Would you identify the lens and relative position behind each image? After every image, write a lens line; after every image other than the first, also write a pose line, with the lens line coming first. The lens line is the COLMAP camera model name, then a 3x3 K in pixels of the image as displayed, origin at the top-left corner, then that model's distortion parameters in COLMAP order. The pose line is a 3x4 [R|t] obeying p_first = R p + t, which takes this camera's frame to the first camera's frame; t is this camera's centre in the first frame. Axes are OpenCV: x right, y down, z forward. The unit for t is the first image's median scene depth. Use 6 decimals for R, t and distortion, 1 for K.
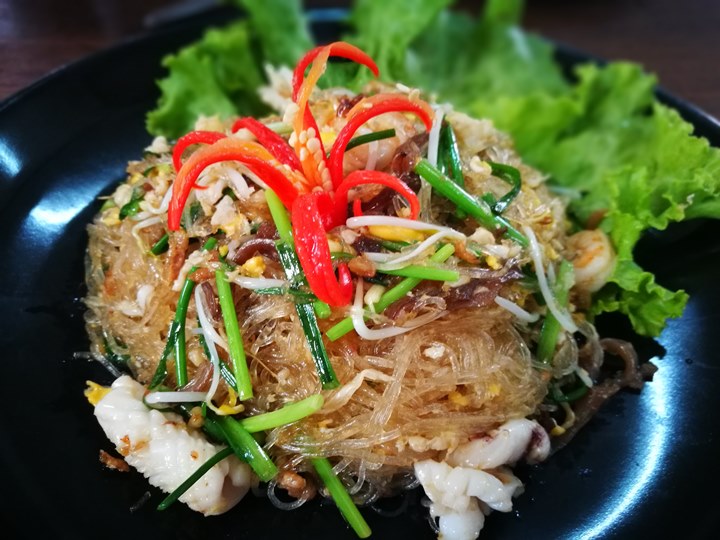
lens RADIAL K [[600.2, 0, 340.9], [0, 600.2, 269.9], [0, 0, 1]] dist [-0.090231, -0.001002]
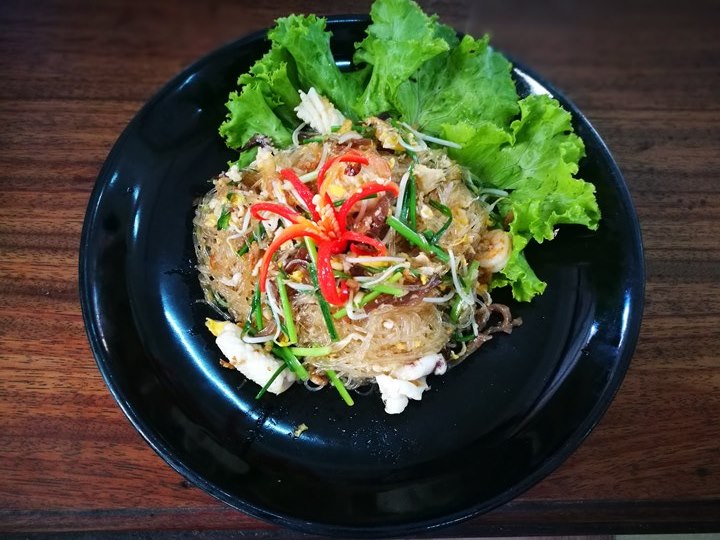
lens RADIAL K [[600.2, 0, 340.9], [0, 600.2, 269.9], [0, 0, 1]] dist [-0.090231, -0.001002]
pose [[0.998609, 0.035822, -0.038681, 0.067143], [-0.019812, 0.934910, 0.354331, -0.710375], [0.048856, -0.353072, 0.934320, -0.773537]]
